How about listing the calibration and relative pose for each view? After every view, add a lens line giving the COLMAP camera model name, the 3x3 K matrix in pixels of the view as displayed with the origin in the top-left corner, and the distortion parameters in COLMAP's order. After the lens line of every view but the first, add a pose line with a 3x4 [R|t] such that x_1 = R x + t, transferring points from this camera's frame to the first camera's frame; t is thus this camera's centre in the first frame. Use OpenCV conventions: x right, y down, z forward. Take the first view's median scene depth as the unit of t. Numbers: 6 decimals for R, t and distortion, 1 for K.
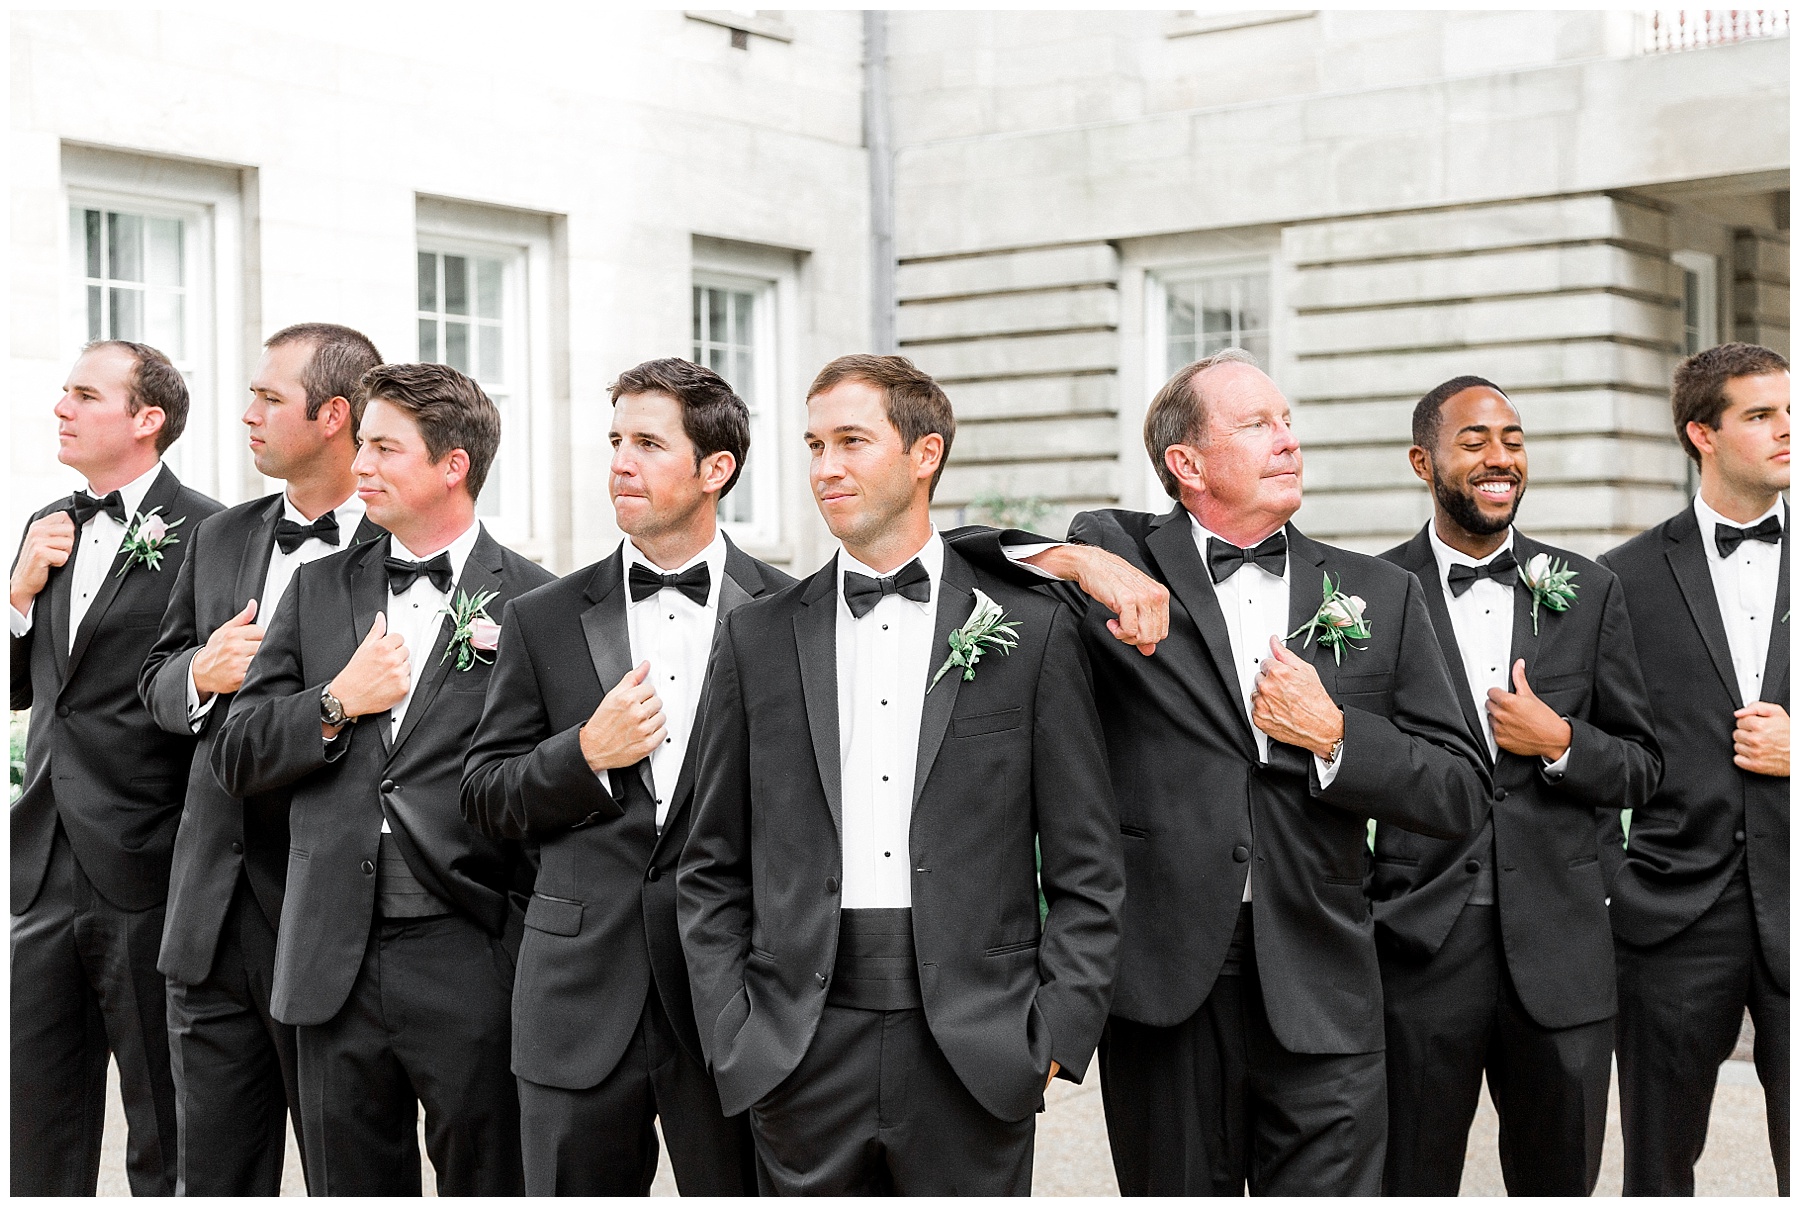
lens RADIAL K [[2887.7, 0, 900.0], [0, 2887.7, 603.5], [0, 0, 1]] dist [0.037915, -0.004867]
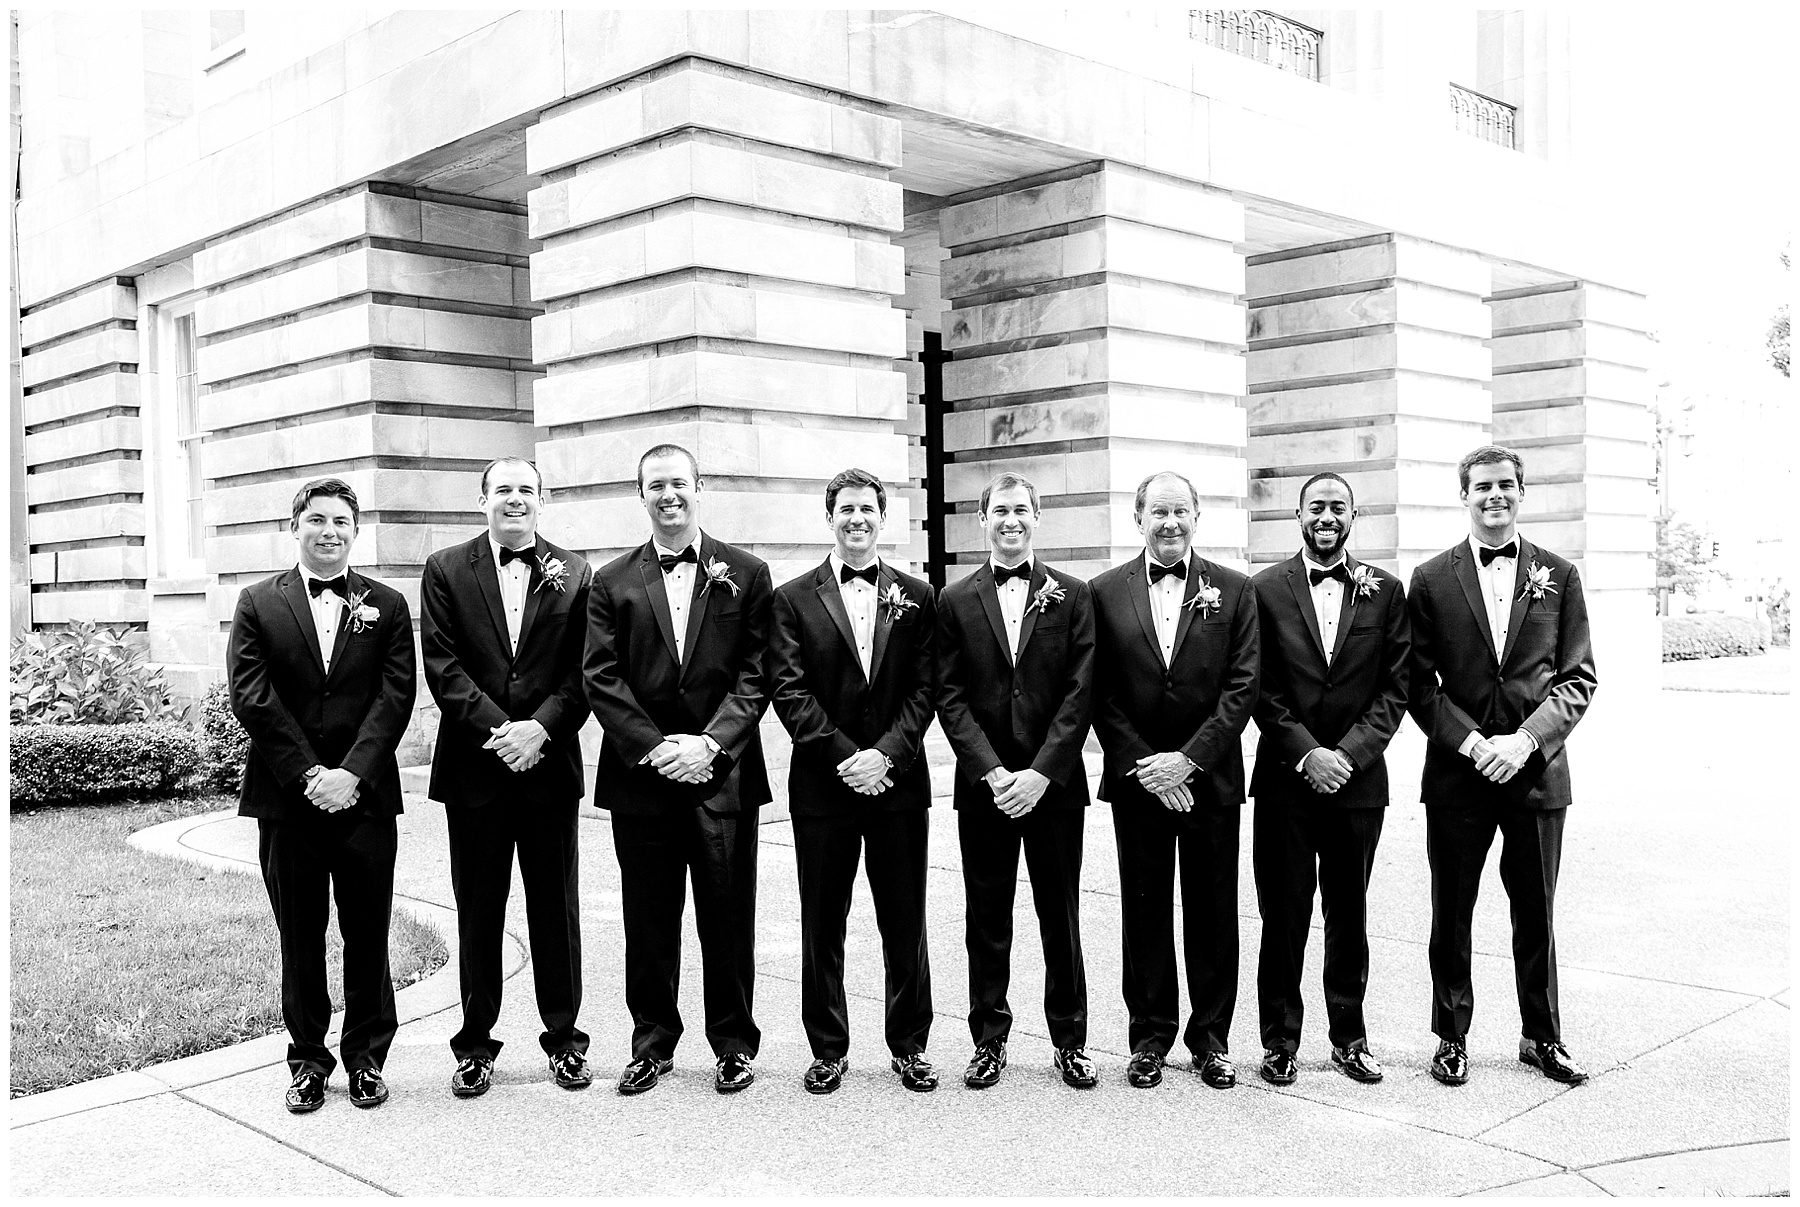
lens RADIAL K [[1784.2, 0, 943.4], [0, 1784.2, 667.0], [0, 0, 1]] dist [-0.006104, -0.002772]
pose [[0.988612, -0.002420, -0.150465, 0.500825], [0.008332, 0.999217, 0.038677, -0.015534], [0.150254, -0.039490, 0.987858, 0.491099]]
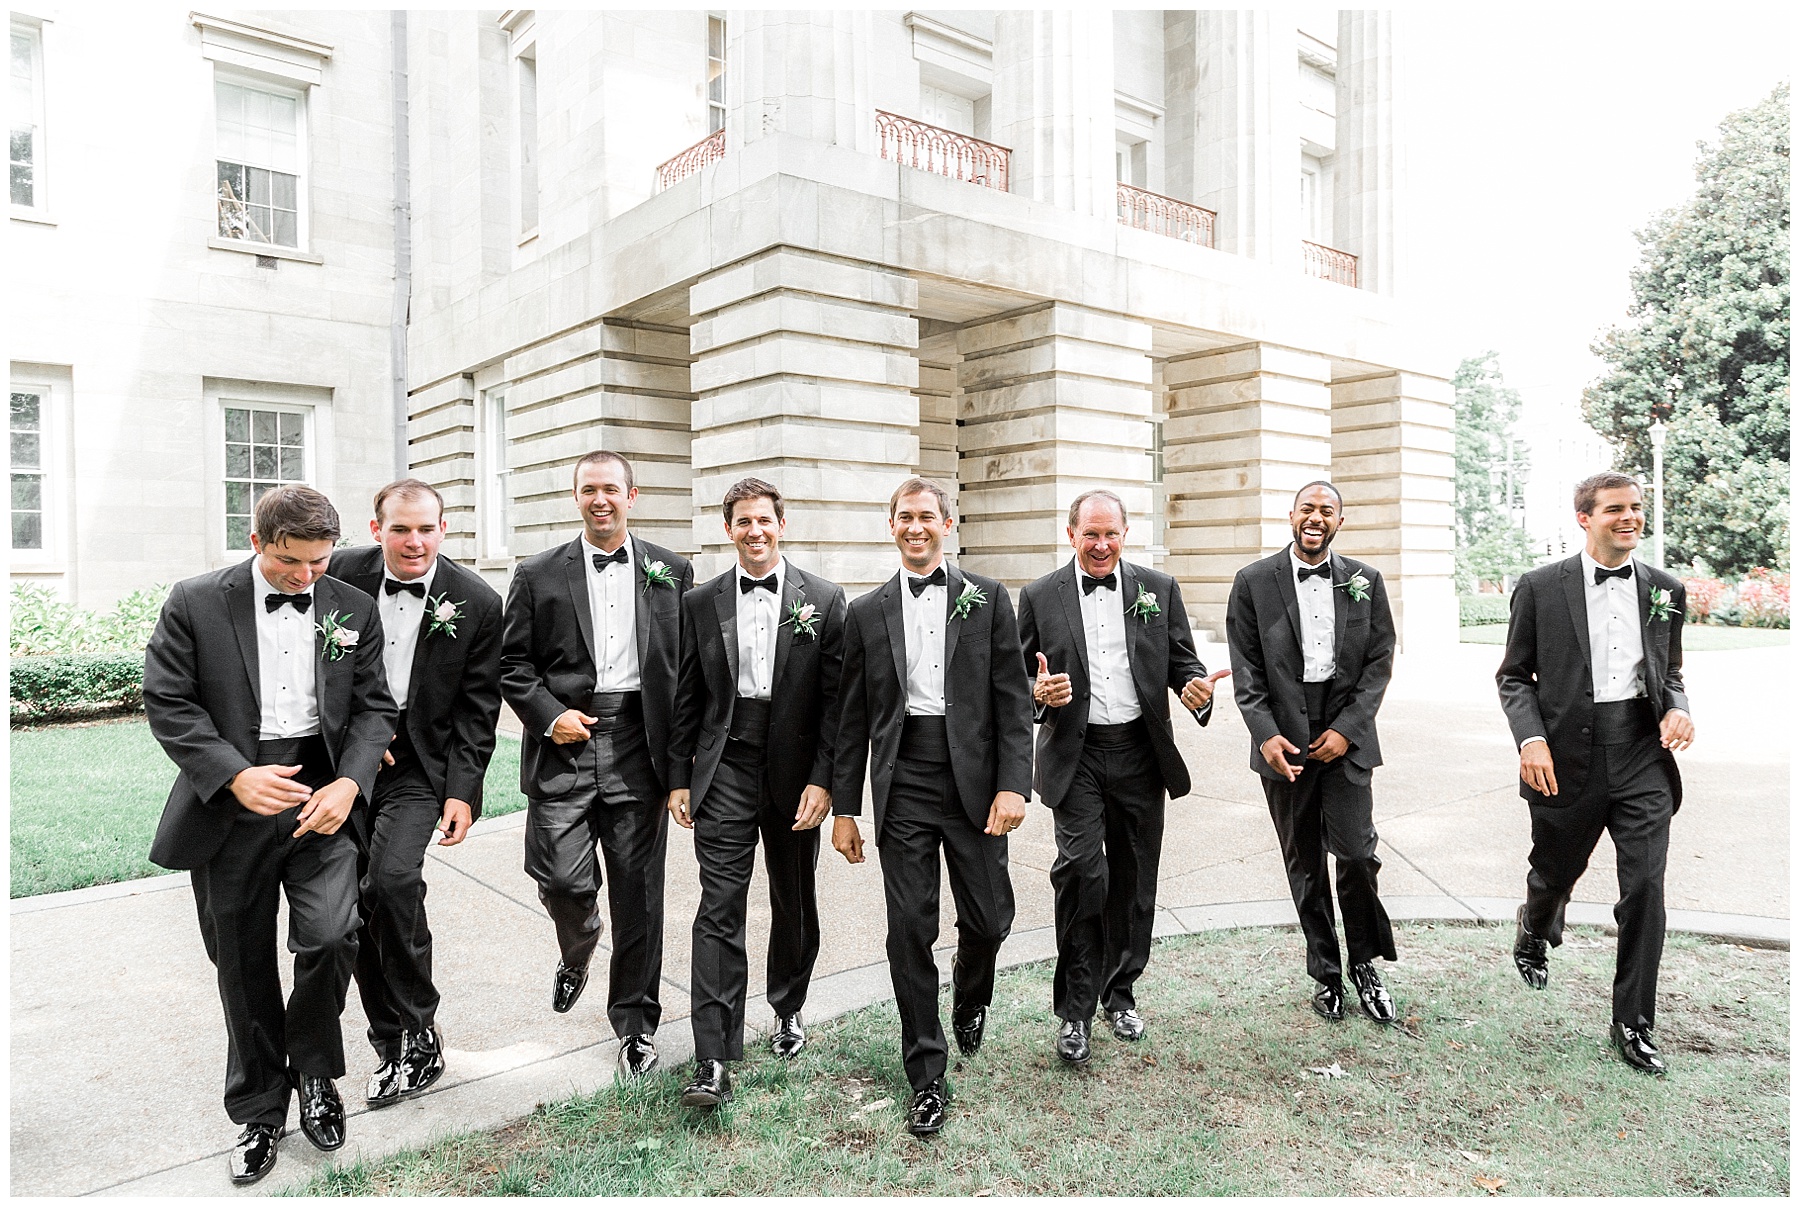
lens RADIAL K [[1204.5, 0, 923.4], [0, 1204.5, 589.5], [0, 0, 1]] dist [0.002126, 0.001807]
pose [[0.971006, 0.005368, -0.238994, 0.545615], [-0.002567, 0.999924, 0.012032, -0.015992], [0.239041, -0.011069, 0.970946, 0.460720]]
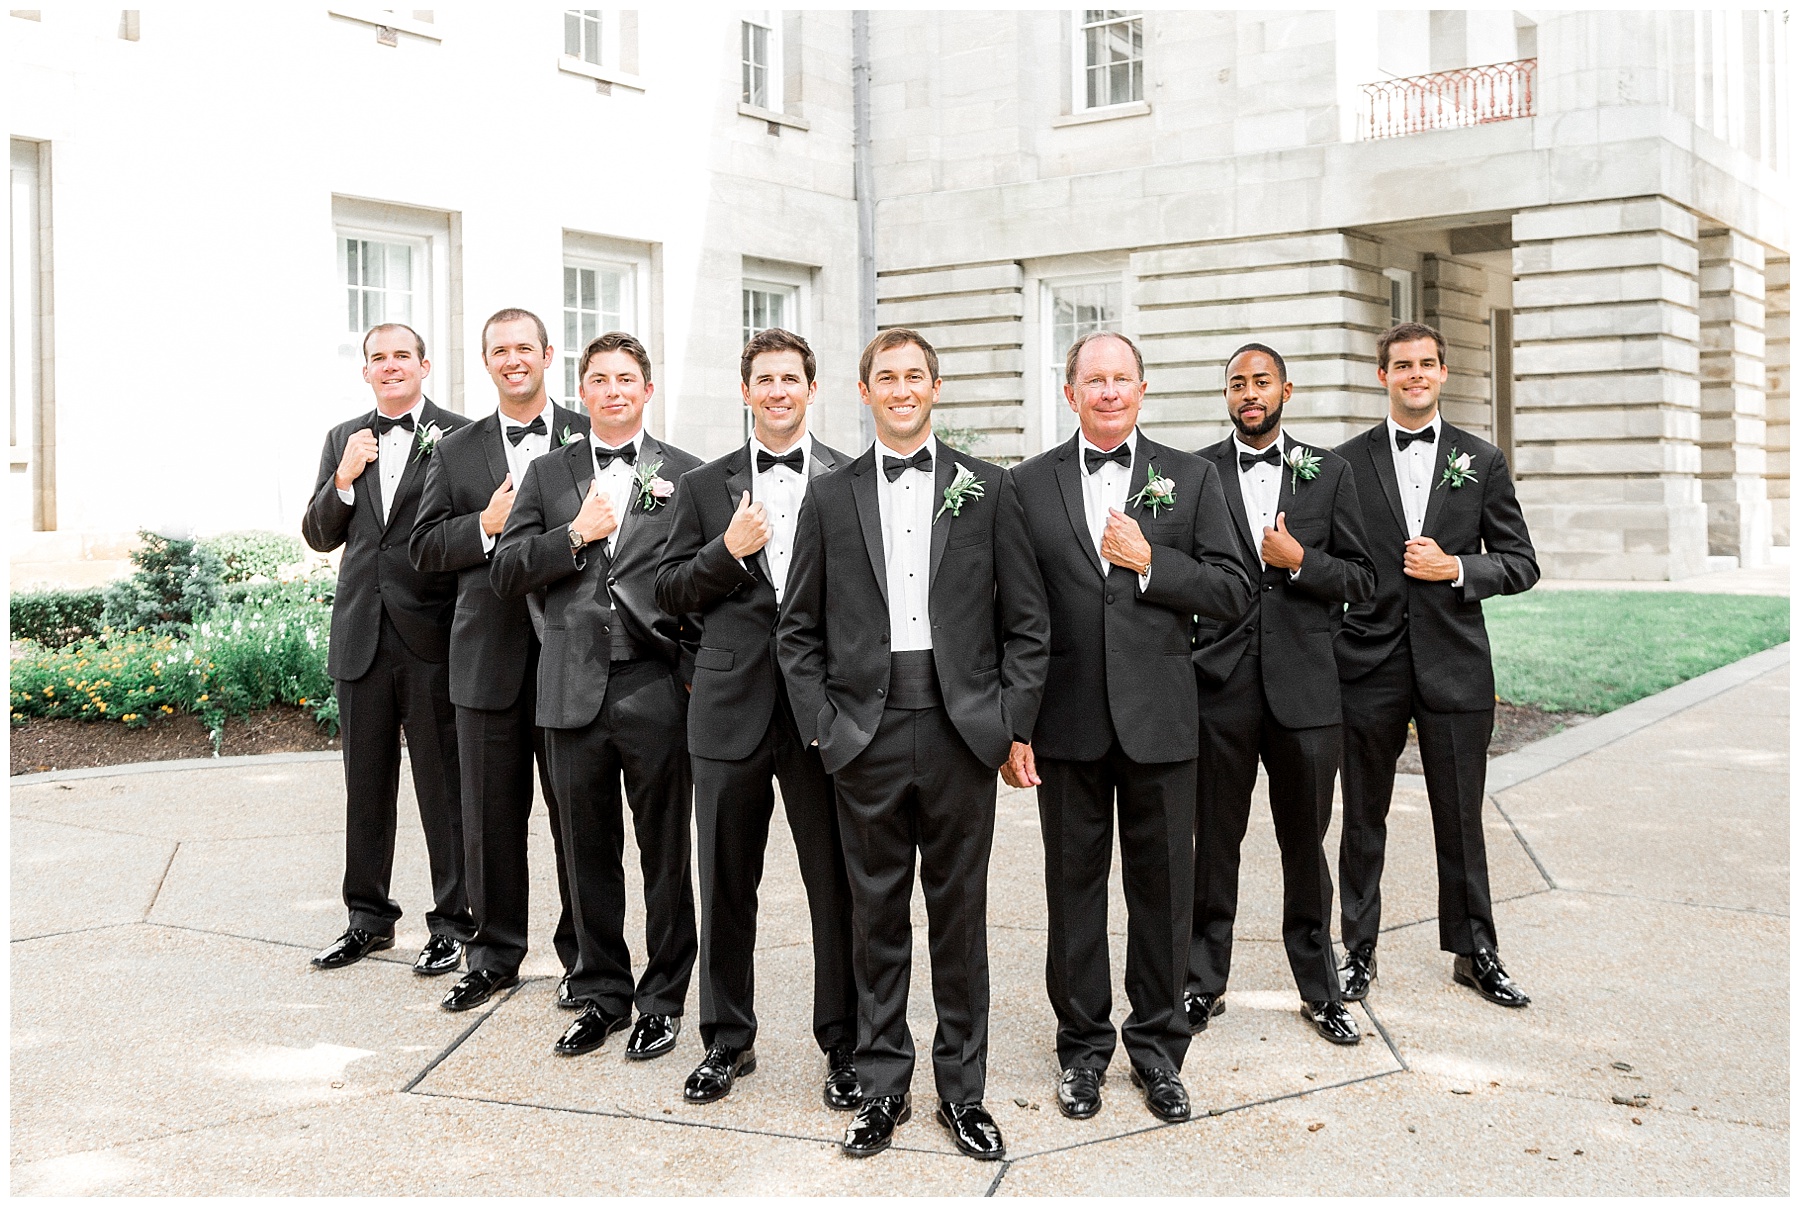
lens RADIAL K [[1928.6, 0, 896.9], [0, 1928.6, 483.8], [0, 0, 1]] dist [0.040367, -0.031500]
pose [[0.999923, -0.000245, 0.012414, -0.003704], [0.000367, 0.999952, -0.009805, 0.002530], [-0.012411, 0.009809, 0.999875, -0.020291]]
